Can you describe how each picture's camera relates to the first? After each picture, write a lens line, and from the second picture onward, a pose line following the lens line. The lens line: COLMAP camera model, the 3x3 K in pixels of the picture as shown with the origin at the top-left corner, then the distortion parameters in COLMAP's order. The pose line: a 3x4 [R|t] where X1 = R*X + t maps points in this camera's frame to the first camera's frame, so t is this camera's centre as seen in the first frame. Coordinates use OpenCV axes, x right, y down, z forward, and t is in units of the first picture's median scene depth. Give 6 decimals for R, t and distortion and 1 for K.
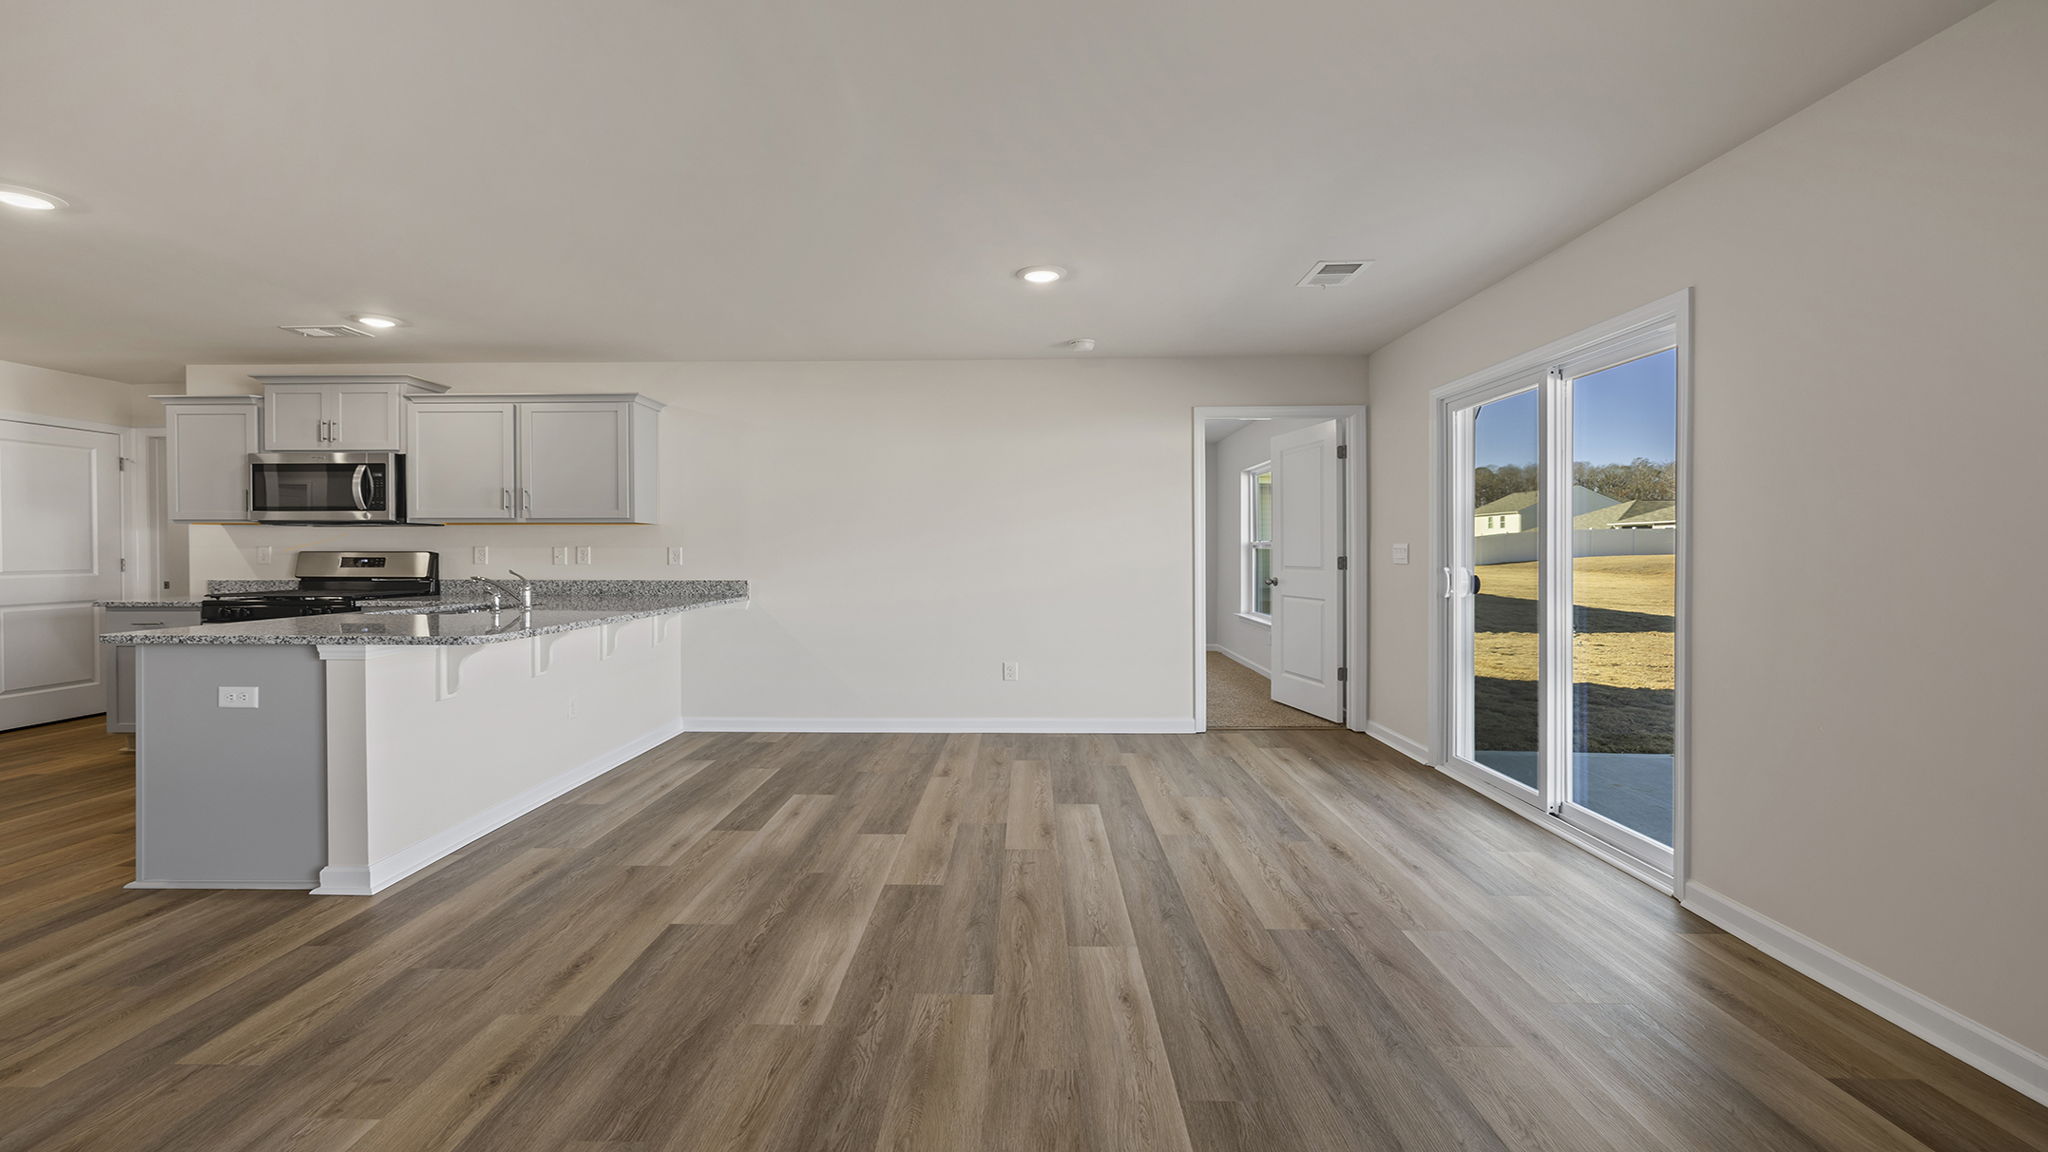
lens RADIAL K [[874.9, 0, 1010.7], [0, 874.9, 556.2], [0, 0, 1]] dist [0.000770, 0.000302]
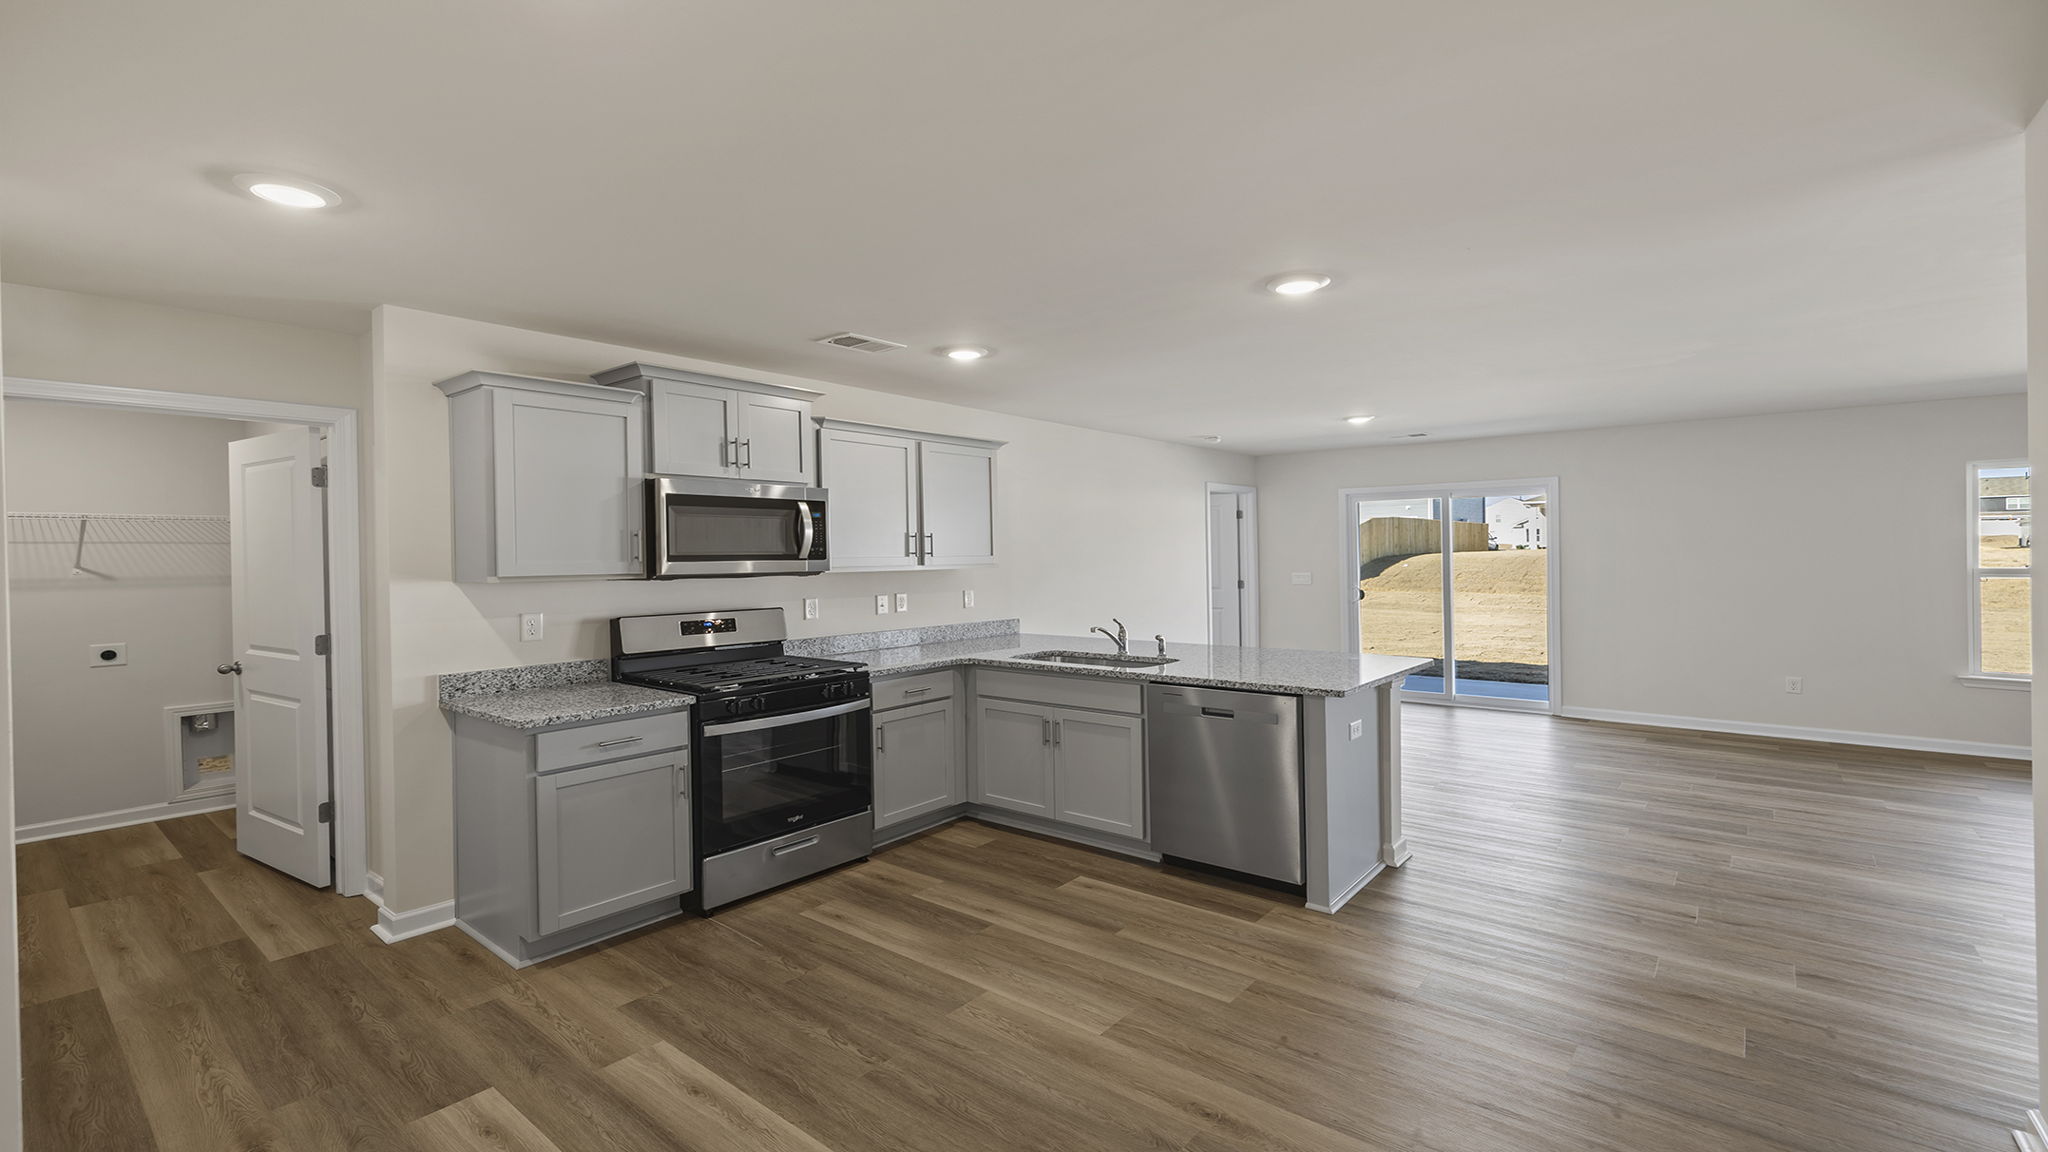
lens RADIAL K [[874.9, 0, 997.0], [0, 874.9, 582.6], [0, 0, 1]] dist [0.000770, 0.000302]
pose [[0.629393, -0.031138, 0.776463, -1.227074], [0.017720, 0.999512, 0.025719, -0.047935], [-0.776885, -0.002429, 0.629637, 0.358336]]
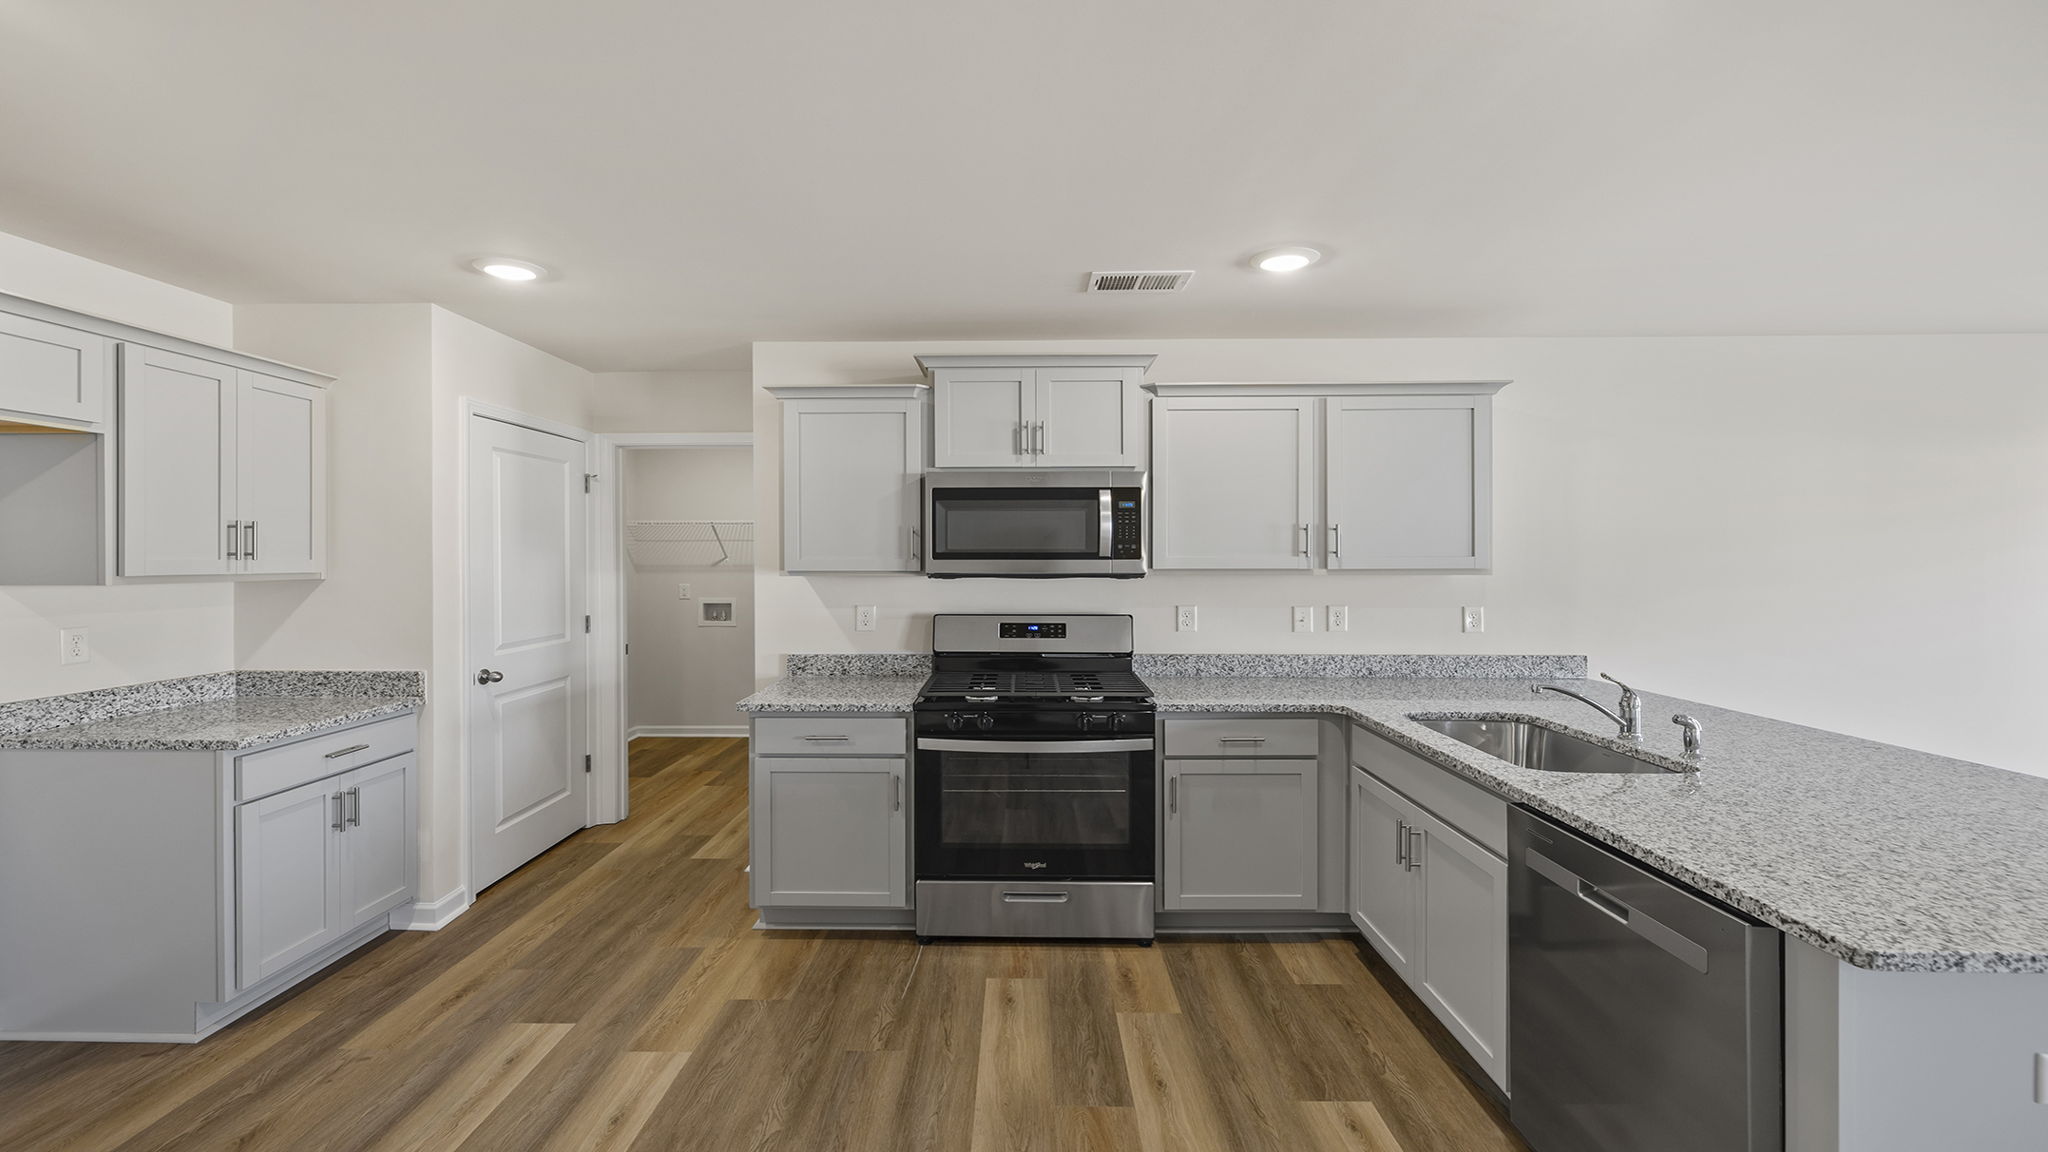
lens RADIAL K [[874.9, 0, 1009.5], [0, 874.9, 569.6], [0, 0, 1]] dist [0.000770, 0.000302]
pose [[0.999969, -0.001157, 0.007829, -0.805144], [0.001064, 0.999929, 0.011870, -0.051299], [-0.007842, -0.011862, 0.999899, 0.335047]]
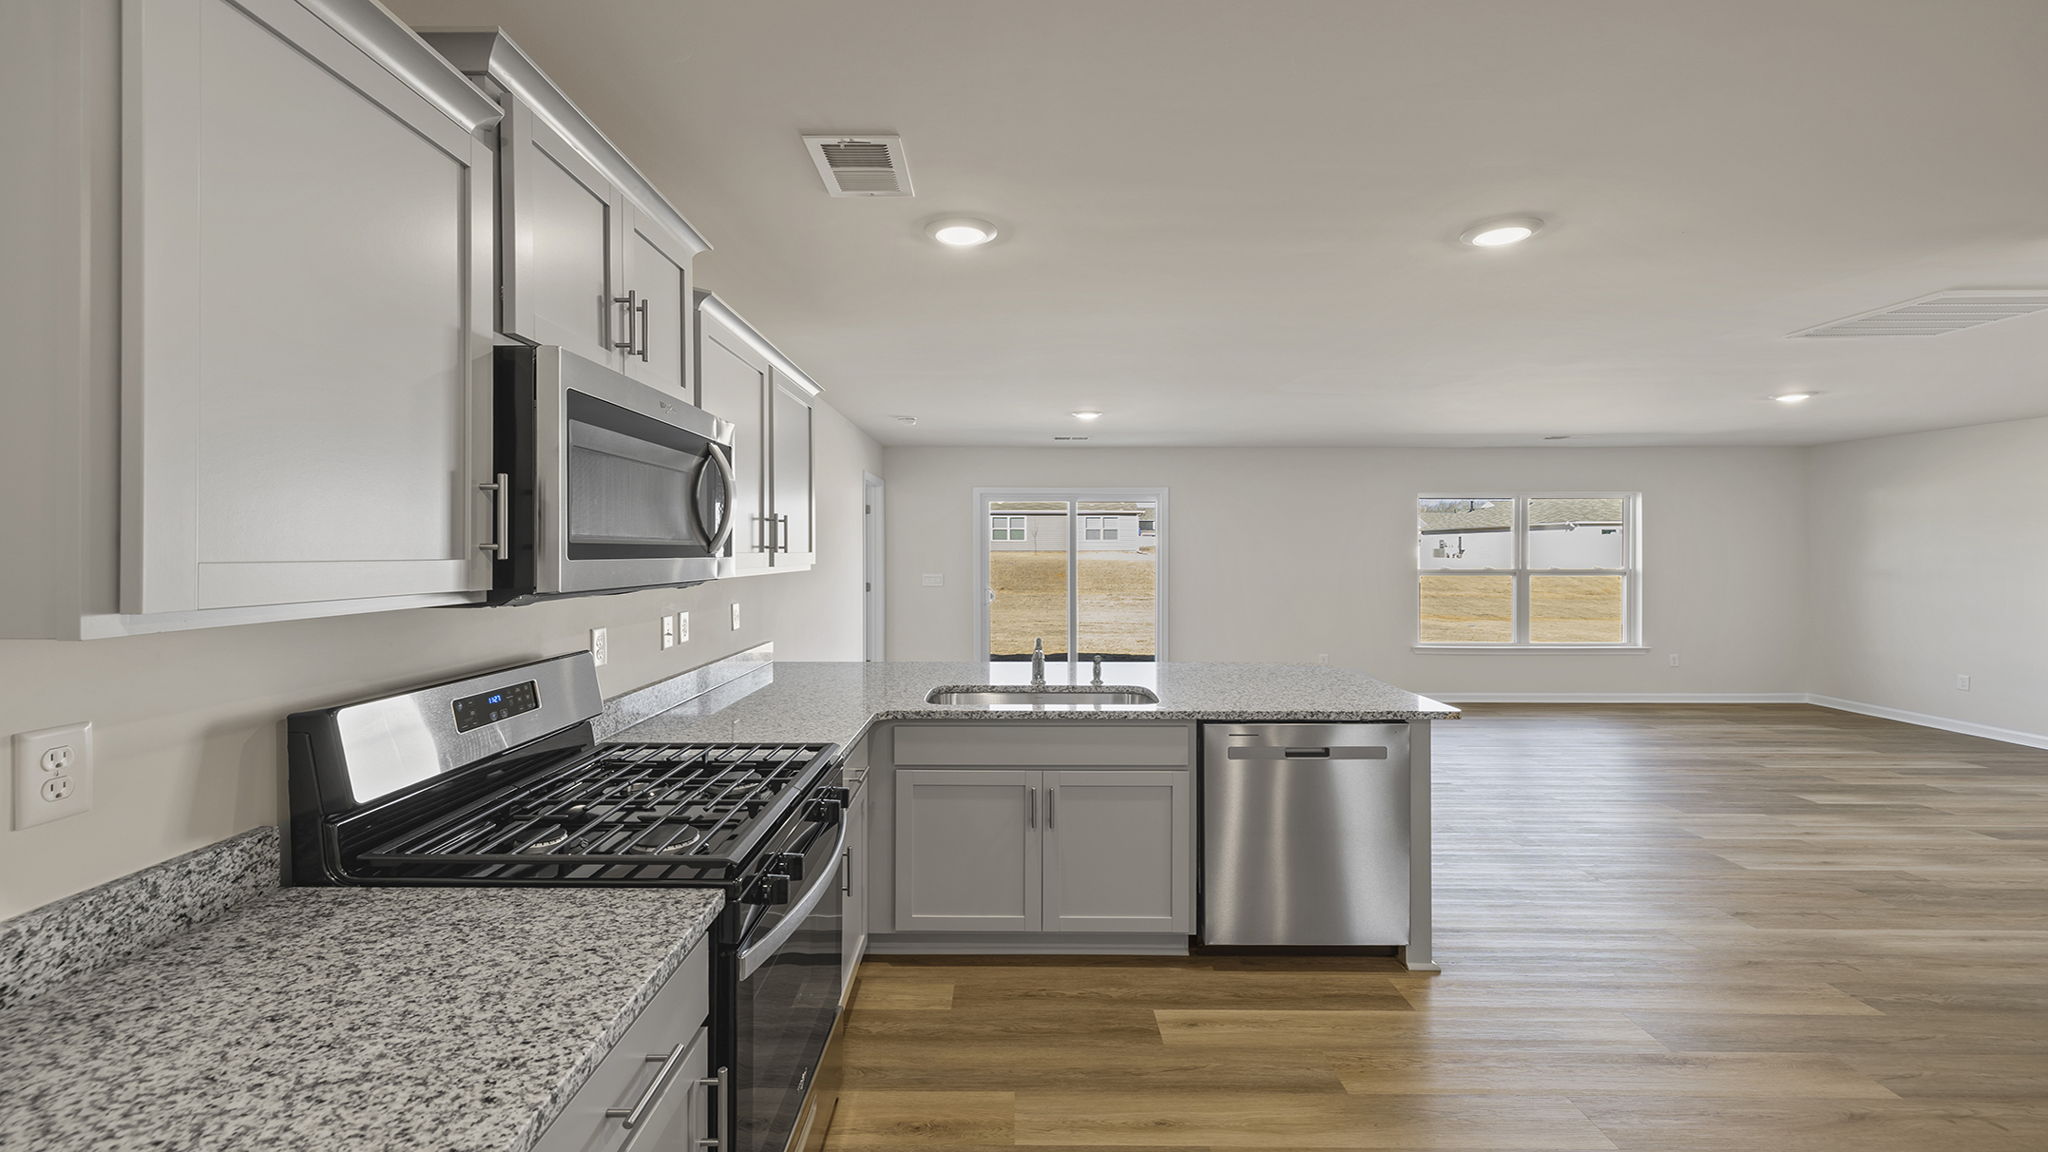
lens RADIAL K [[874.9, 0, 997.8], [0, 874.9, 565.1], [0, 0, 1]] dist [0.000770, 0.000302]
pose [[-0.009702, -0.015360, 0.999835, -1.132089], [0.006322, 0.999861, 0.015422, -0.052682], [-0.999933, 0.006471, -0.009604, 0.857905]]
